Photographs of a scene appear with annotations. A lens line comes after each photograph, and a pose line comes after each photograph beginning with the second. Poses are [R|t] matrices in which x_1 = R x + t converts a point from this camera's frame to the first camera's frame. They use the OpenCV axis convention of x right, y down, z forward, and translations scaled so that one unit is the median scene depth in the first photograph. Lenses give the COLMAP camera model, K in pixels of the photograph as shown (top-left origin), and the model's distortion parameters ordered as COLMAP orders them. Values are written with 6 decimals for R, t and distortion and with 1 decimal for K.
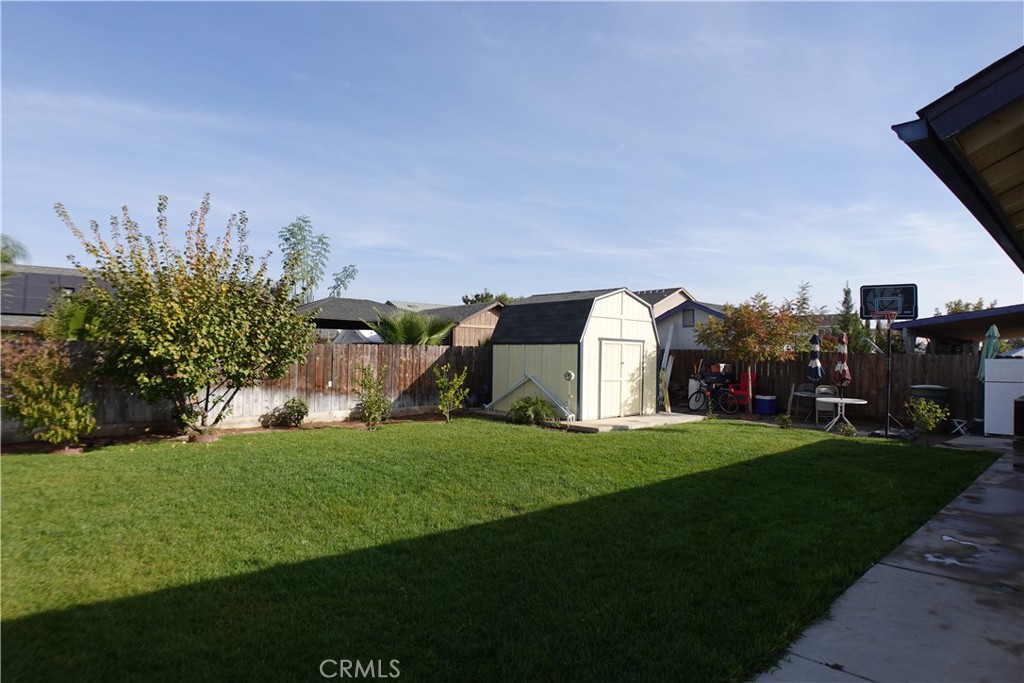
lens RADIAL K [[582.0, 0, 509.5], [0, 582.0, 343.5], [0, 0, 1]] dist [-0.101666, 0.020809]
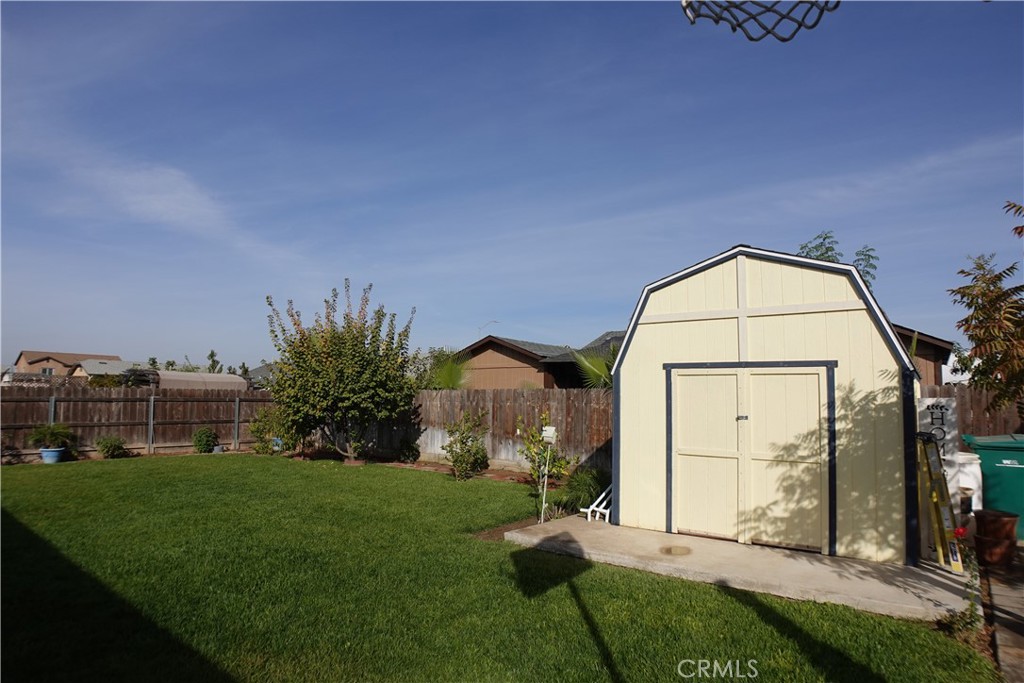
lens RADIAL K [[582.0, 0, 509.5], [0, 582.0, 343.5], [0, 0, 1]] dist [-0.101666, 0.020809]
pose [[0.180277, -0.100483, -0.978470, 0.571524], [0.004477, 0.994842, -0.101340, 0.020251], [0.983606, 0.013889, 0.179796, 0.730315]]
